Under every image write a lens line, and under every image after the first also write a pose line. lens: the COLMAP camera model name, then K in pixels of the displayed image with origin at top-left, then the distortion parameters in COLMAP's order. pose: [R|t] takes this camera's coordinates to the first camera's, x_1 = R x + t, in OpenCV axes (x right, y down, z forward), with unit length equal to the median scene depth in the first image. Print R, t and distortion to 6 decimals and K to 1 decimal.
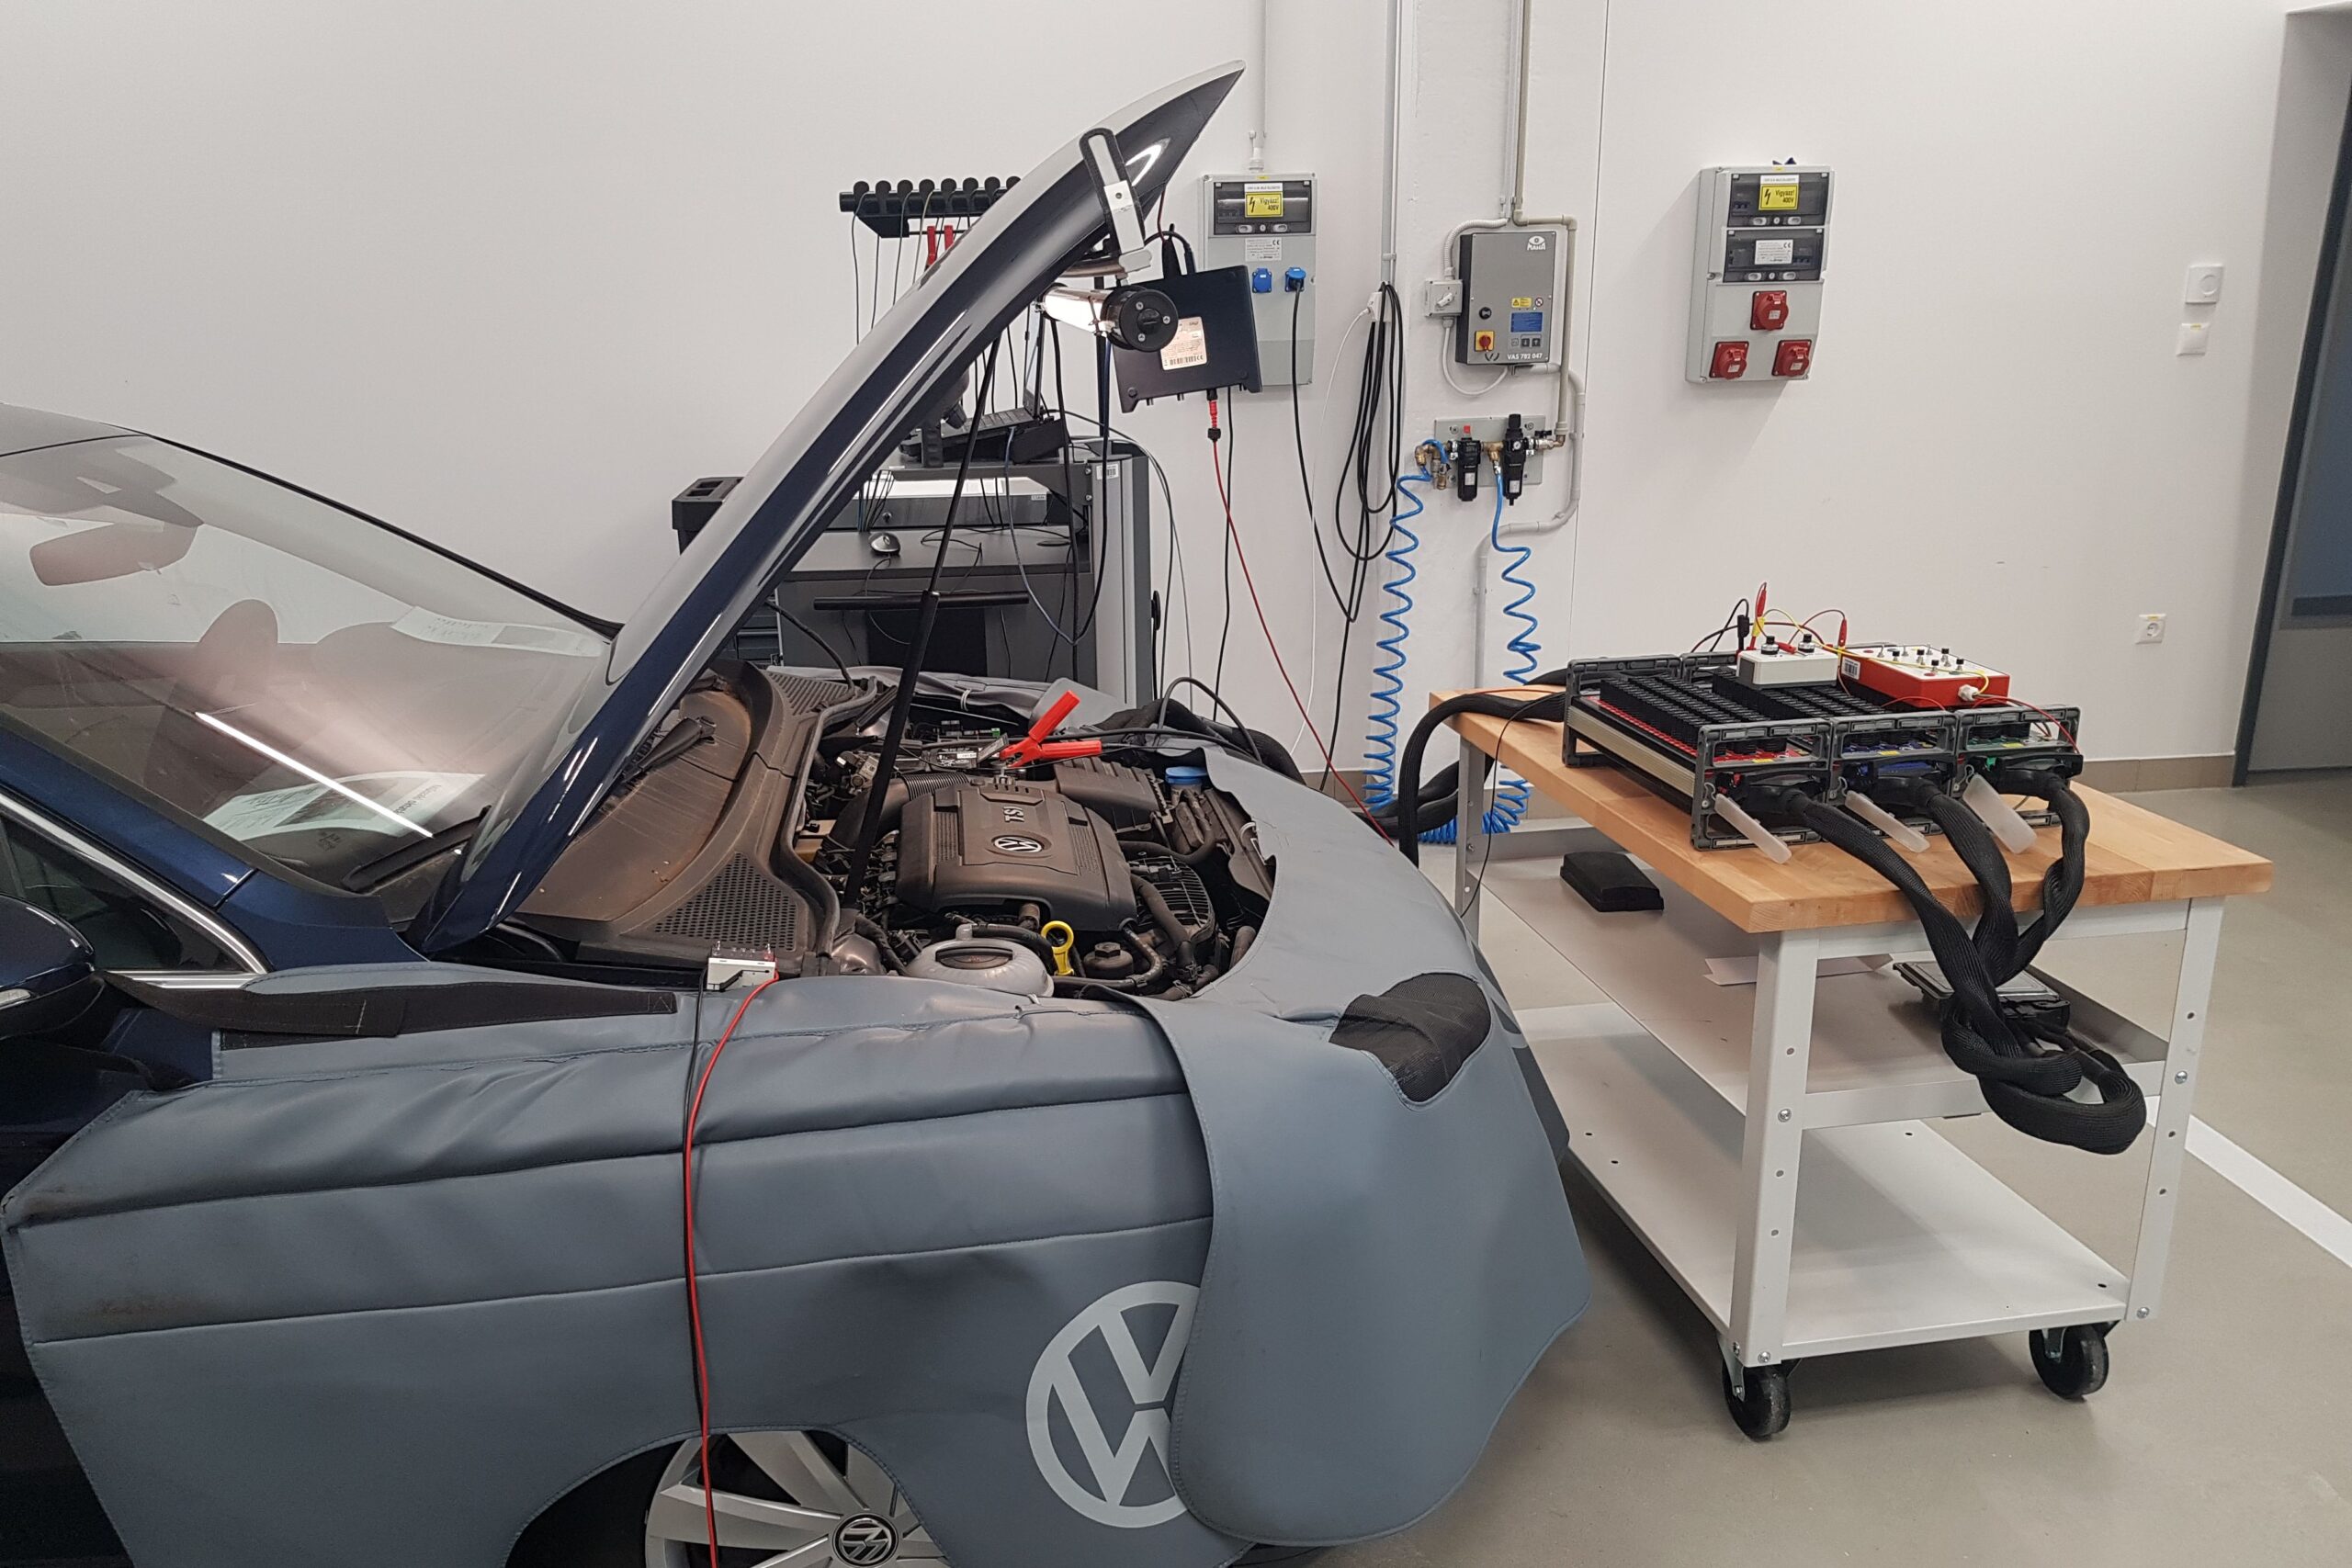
lens RADIAL K [[1844.2, 0, 1217.1], [0, 1844.2, 788.6], [0, 0, 1]] dist [0.085539, -0.111410]
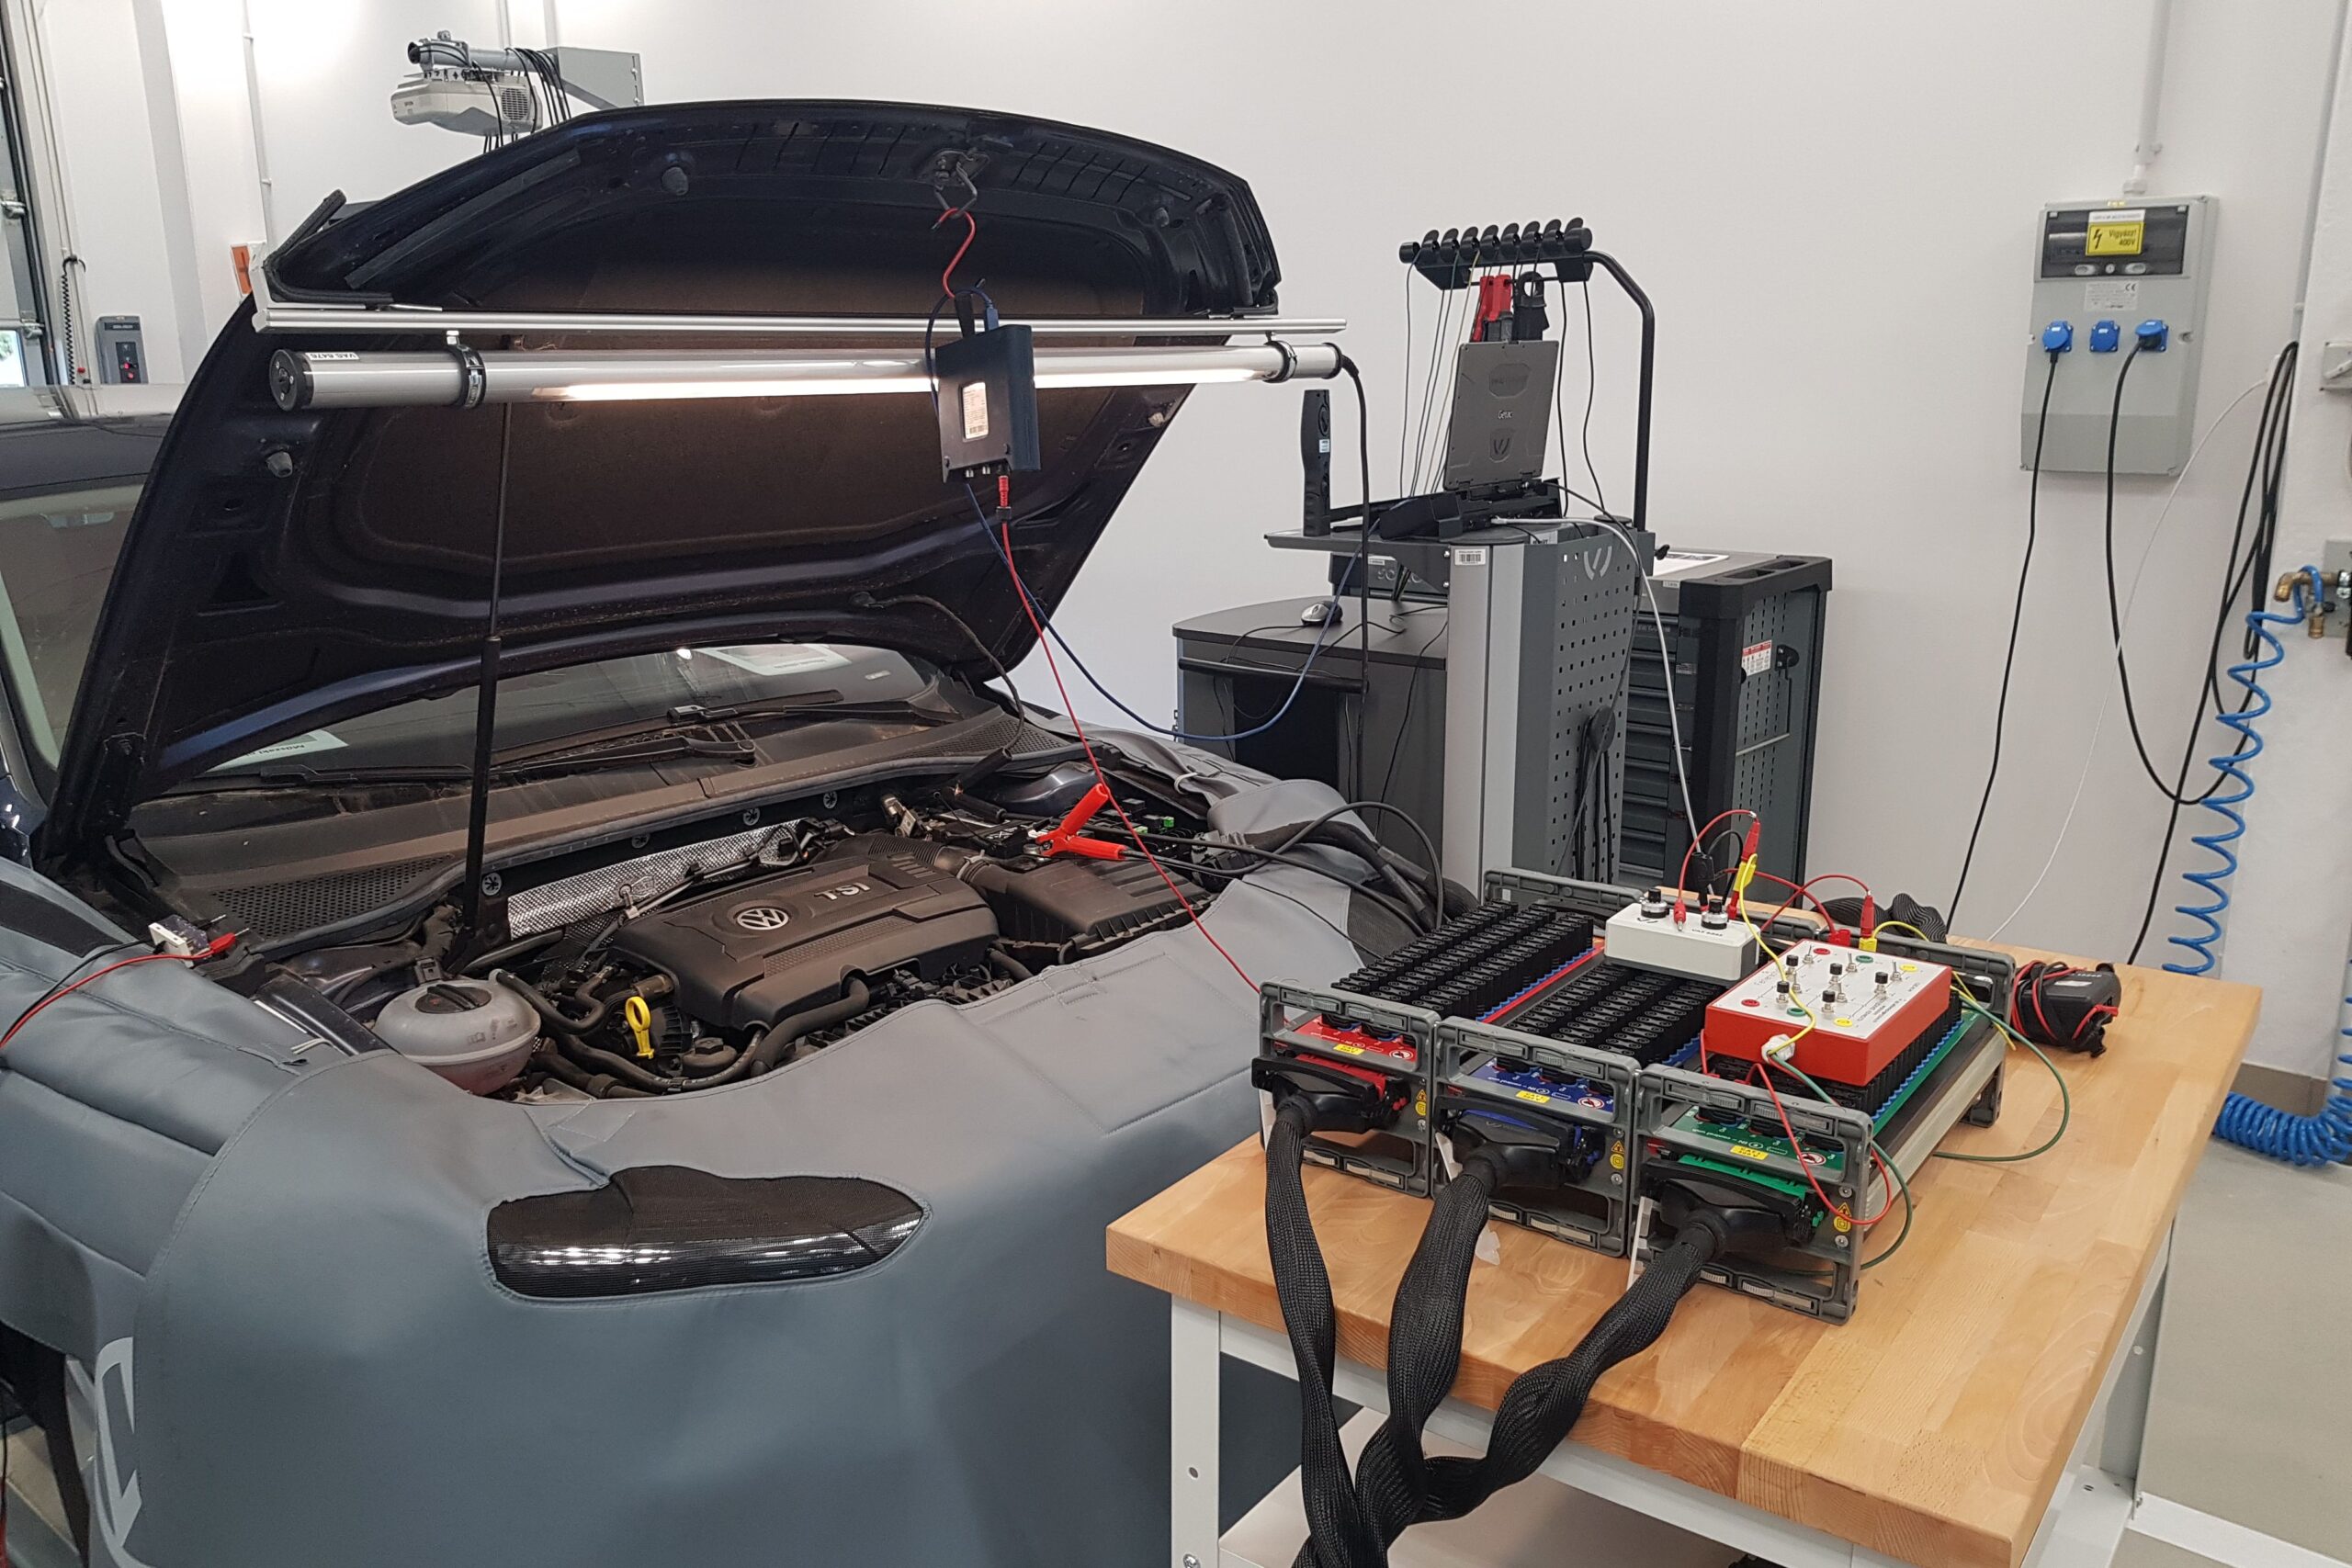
lens RADIAL K [[1844.2, 0, 1217.1], [0, 1844.2, 788.6], [0, 0, 1]] dist [0.085539, -0.111410]
pose [[0.691929, 0.195471, -0.695000, 0.349827], [-0.204267, 0.976320, 0.071229, -0.074455], [0.692466, 0.092680, 0.715472, 0.218948]]
